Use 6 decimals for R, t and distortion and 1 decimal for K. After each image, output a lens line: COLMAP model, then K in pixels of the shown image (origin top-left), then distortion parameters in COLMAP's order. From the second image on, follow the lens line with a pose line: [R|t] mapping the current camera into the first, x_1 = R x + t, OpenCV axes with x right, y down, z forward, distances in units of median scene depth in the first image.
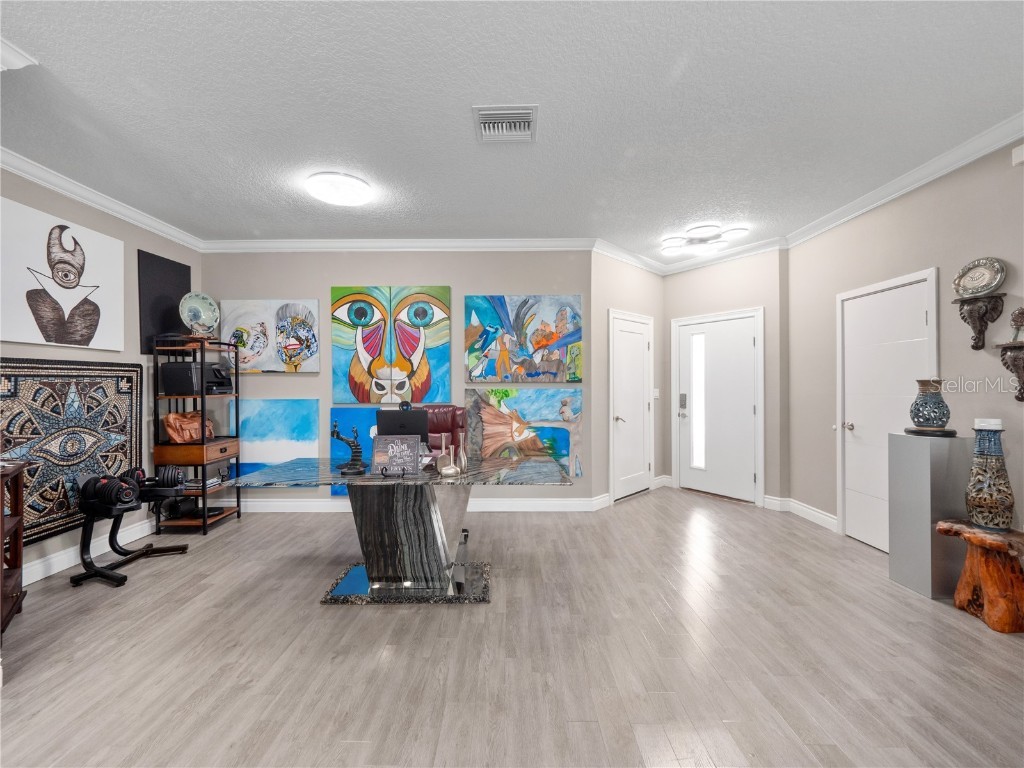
lens RADIAL K [[418.3, 0, 507.2], [0, 418.3, 385.1], [0, 0, 1]] dist [0.000092, -0.010857]
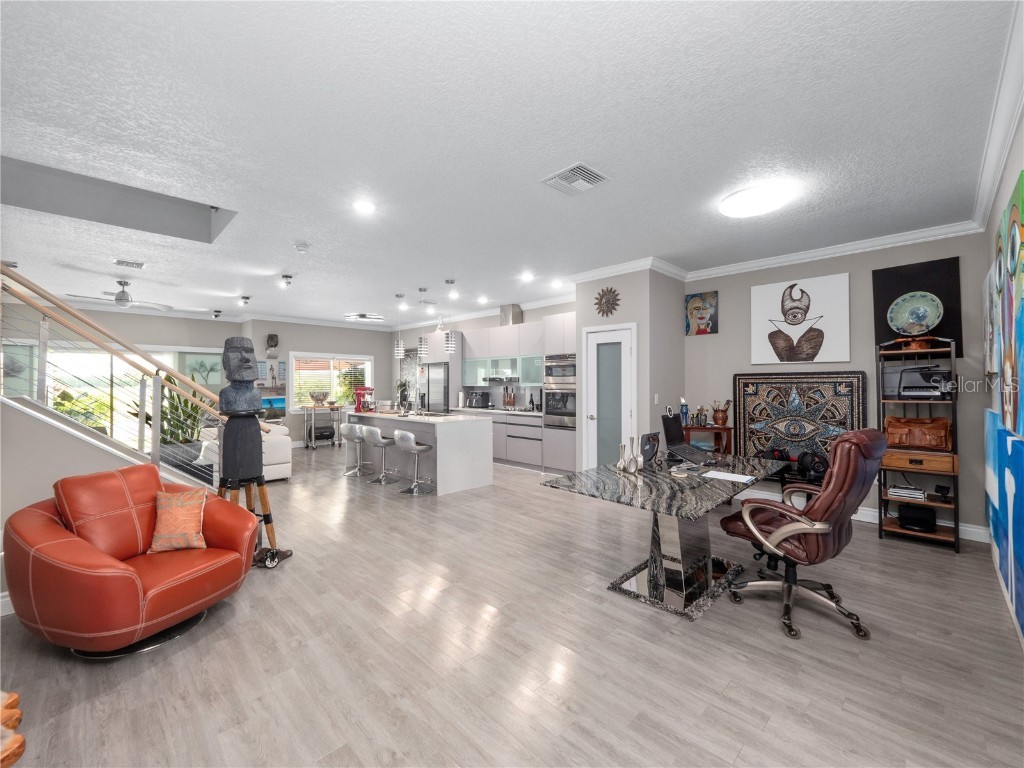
lens RADIAL K [[418.3, 0, 507.2], [0, 418.3, 385.1], [0, 0, 1]] dist [0.000092, -0.010857]
pose [[-0.696073, 0.007514, -0.717931, 0.762514], [0.003466, 0.999969, 0.007106, -0.026588], [0.717962, 0.002458, -0.696078, 1.280914]]
